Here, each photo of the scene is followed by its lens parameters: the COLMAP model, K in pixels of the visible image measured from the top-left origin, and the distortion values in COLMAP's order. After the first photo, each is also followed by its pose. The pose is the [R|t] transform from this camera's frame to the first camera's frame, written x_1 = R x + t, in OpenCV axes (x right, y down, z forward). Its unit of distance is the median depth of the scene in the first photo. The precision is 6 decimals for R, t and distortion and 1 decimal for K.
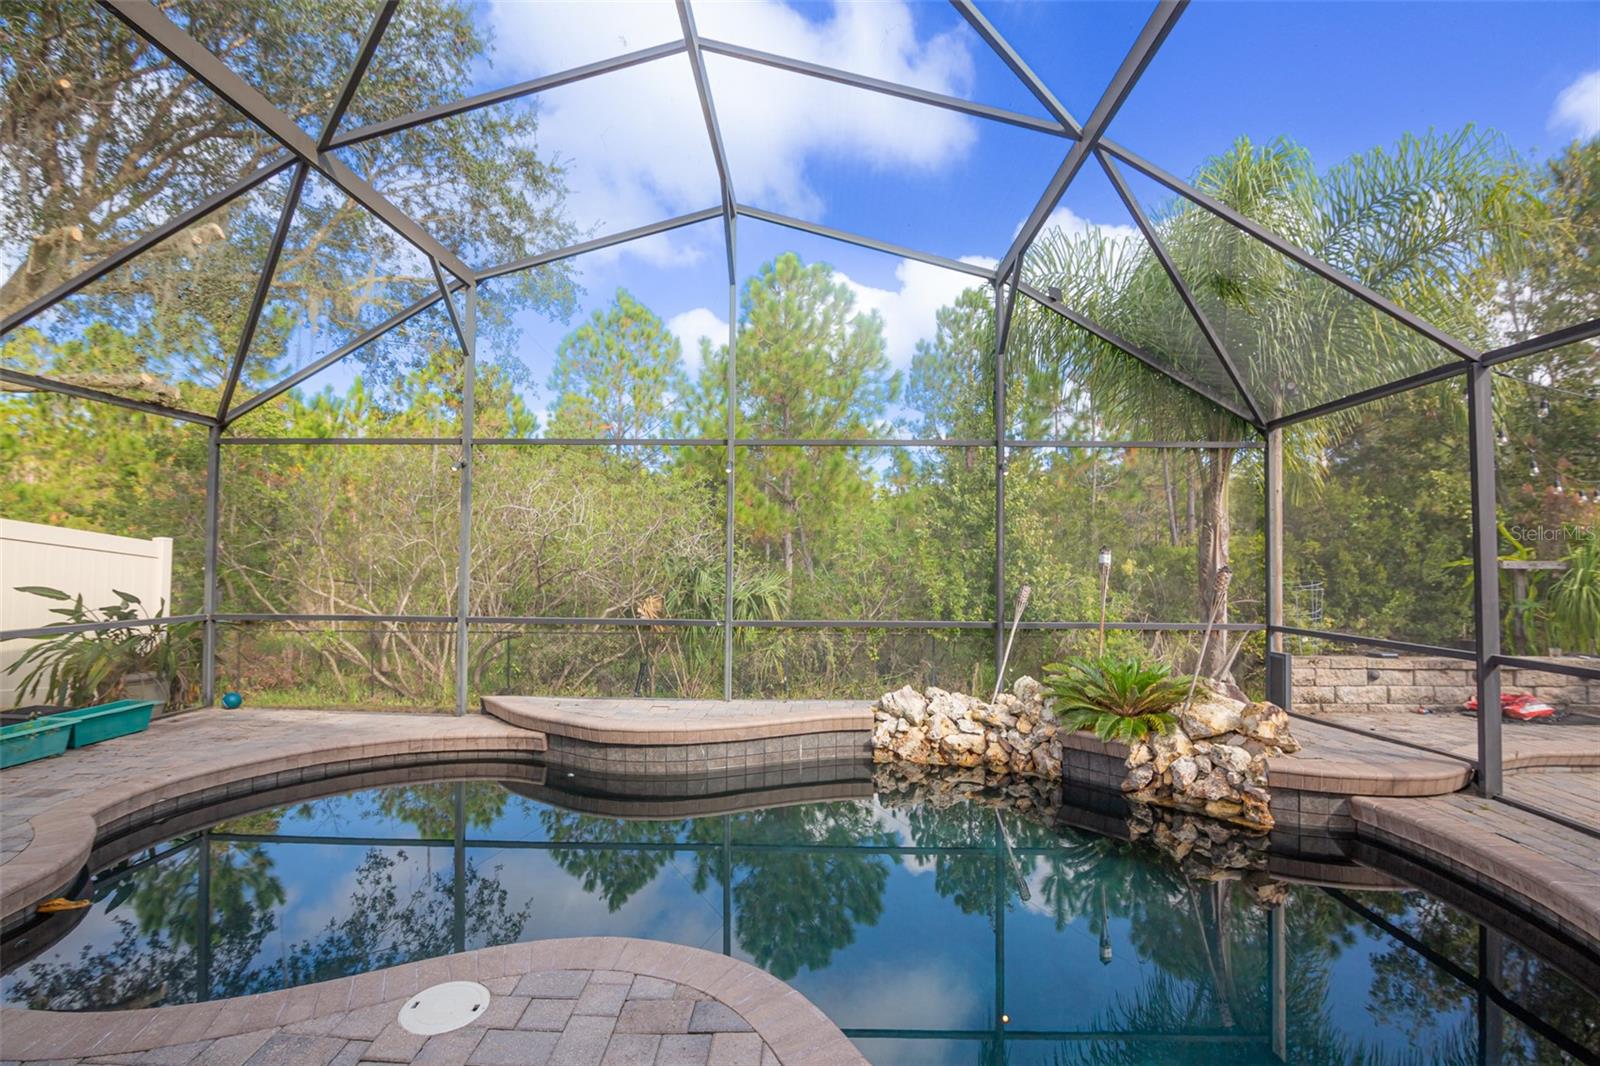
lens RADIAL K [[731.9, 0, 803.1], [0, 731.9, 534.8], [0, 0, 1]] dist [-0.021652, 0.001882]
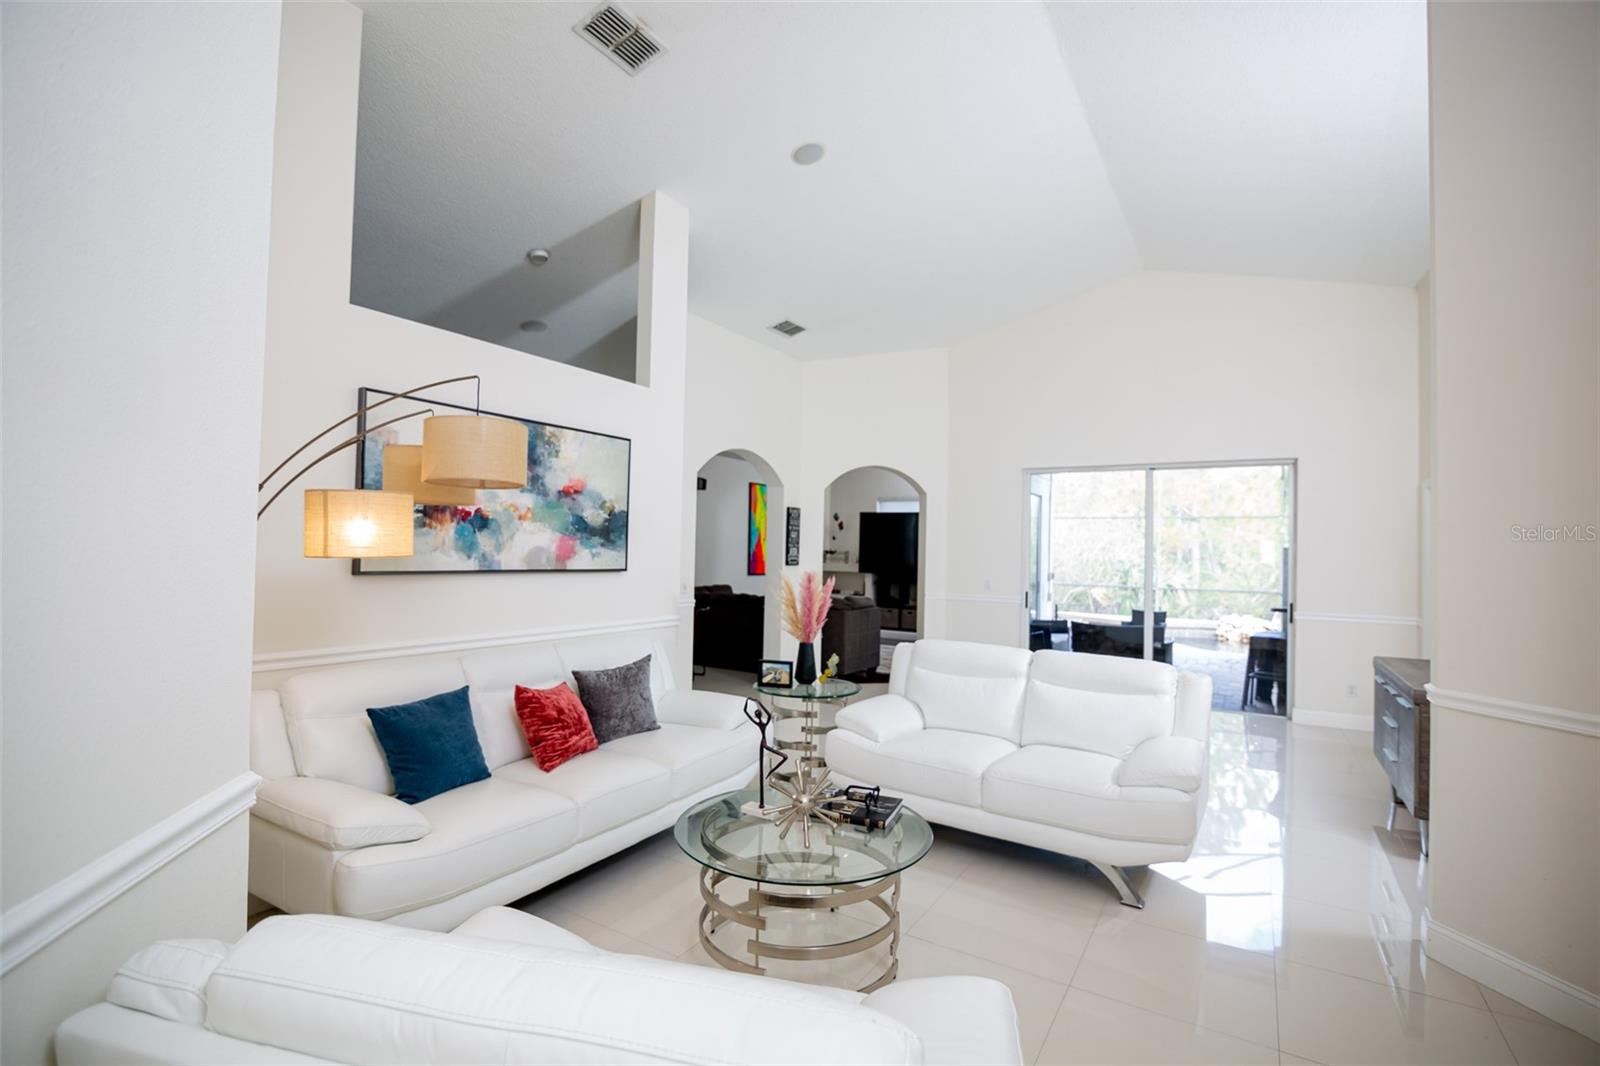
lens RADIAL K [[731.9, 0, 802.1], [0, 731.9, 535.1], [0, 0, 1]] dist [-0.021652, 0.001882]
pose [[0.862206, -0.000764, -0.506558, 0.125827], [0.002680, 0.999992, 0.003054, -0.082460], [0.506551, -0.003991, 0.862200, -1.950917]]
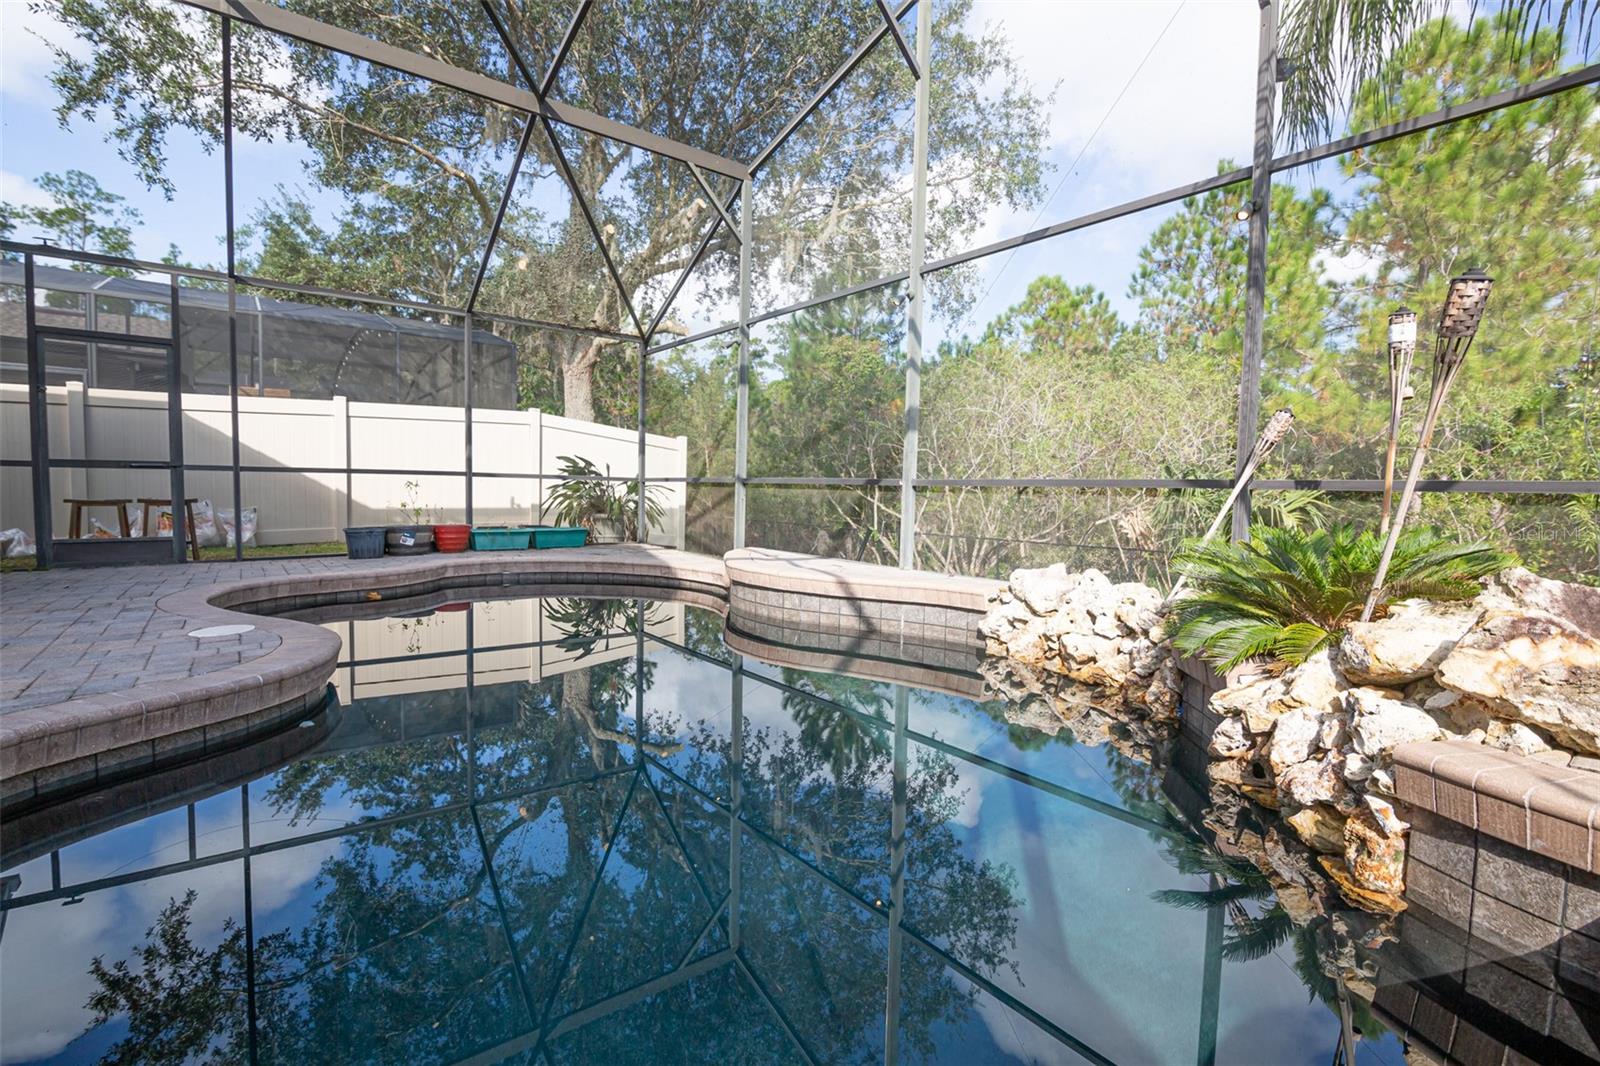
lens RADIAL K [[731.9, 0, 789.5], [0, 731.9, 533.3], [0, 0, 1]] dist [-0.021652, 0.001882]
pose [[0.622261, 0.054335, -0.780922, 0.524628], [0.004709, 0.997310, 0.073143, 0.125172], [0.782795, -0.049191, 0.620332, 0.364902]]
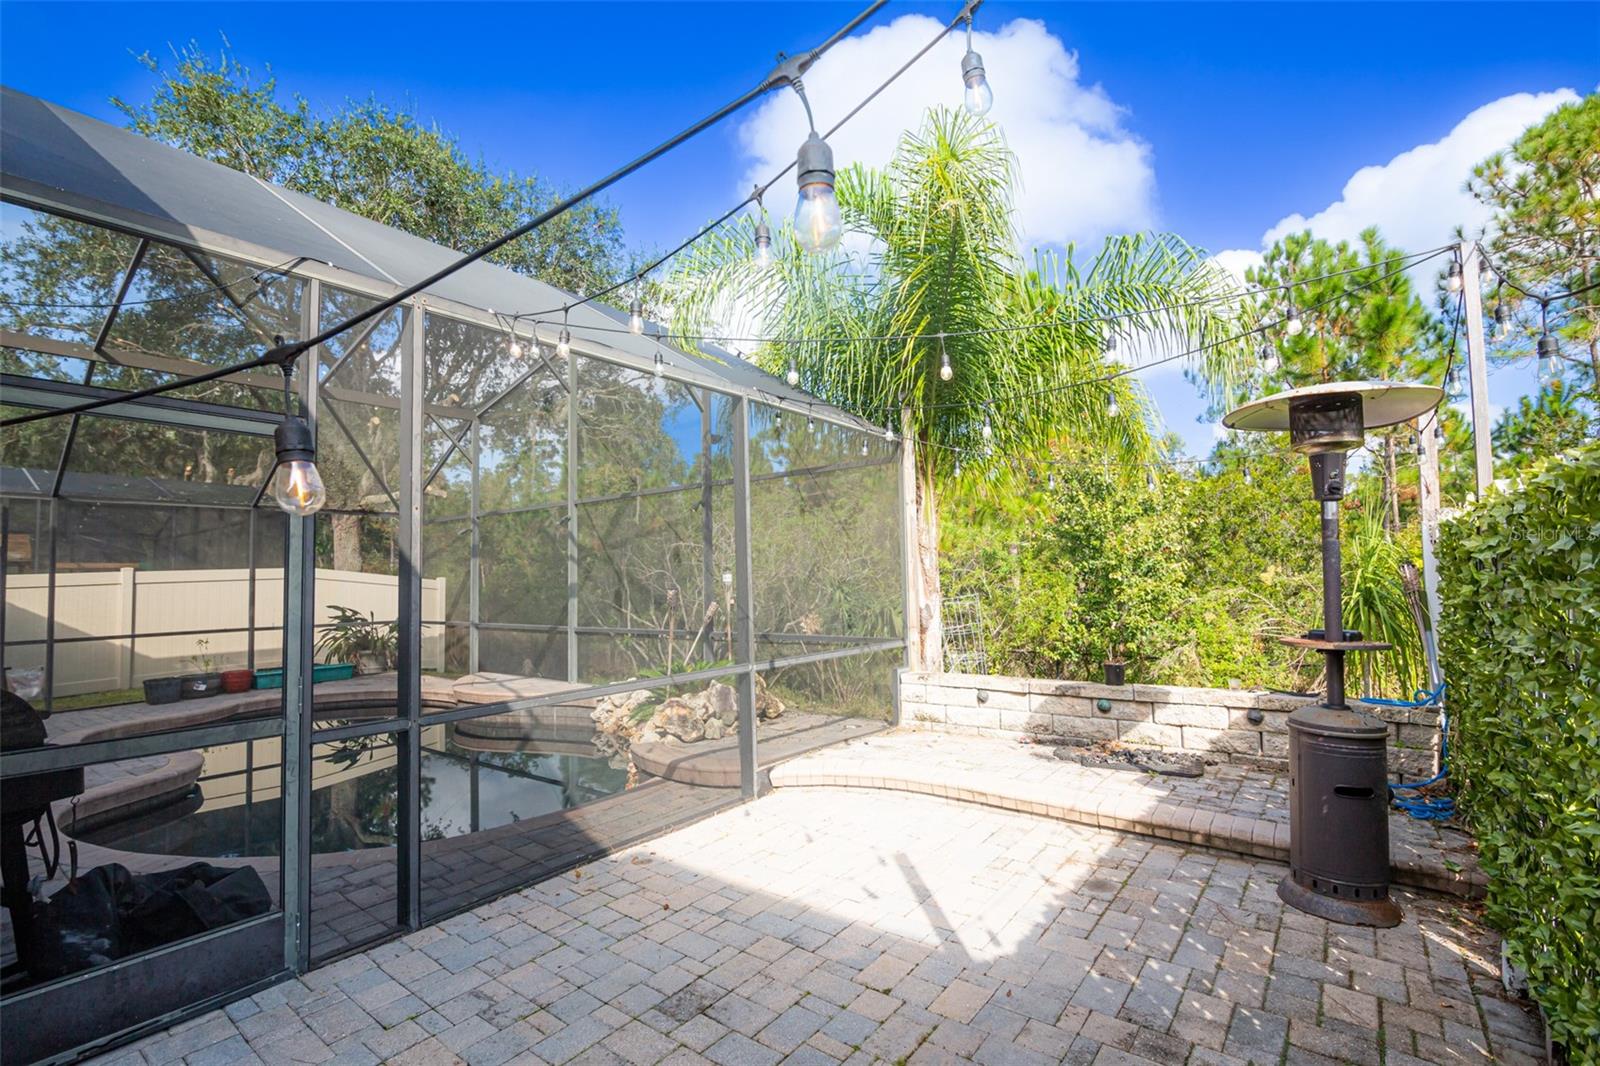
lens RADIAL K [[731.9, 0, 793.9], [0, 731.9, 534.5], [0, 0, 1]] dist [-0.021652, 0.001882]
pose [[0.807939, -0.060965, -0.586104, 1.158540], [0.045883, 0.998123, -0.040573, 0.016047], [0.587477, 0.005889, 0.809219, 0.107922]]
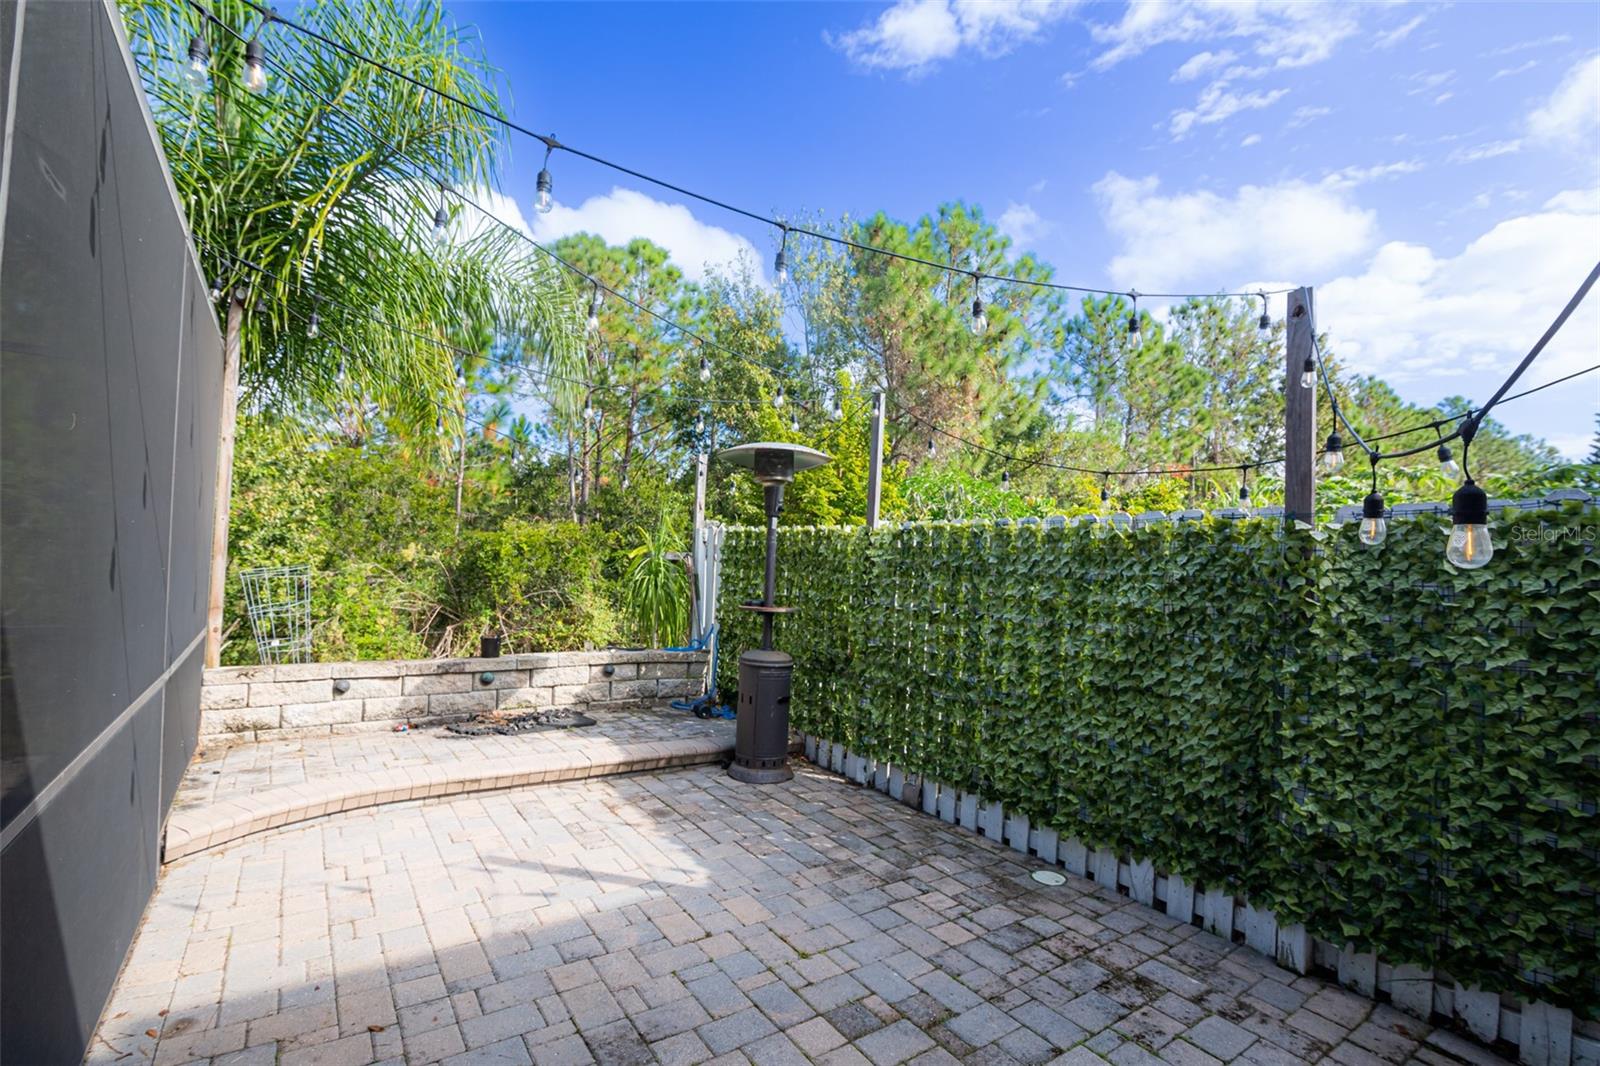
lens RADIAL K [[731.9, 0, 809.3], [0, 731.9, 536.5], [0, 0, 1]] dist [-0.021652, 0.001882]
pose [[0.795154, 0.041039, 0.605017, 0.715632], [-0.049329, 0.998778, -0.002917, 0.010687], [-0.604398, -0.027526, 0.796207, 0.081298]]
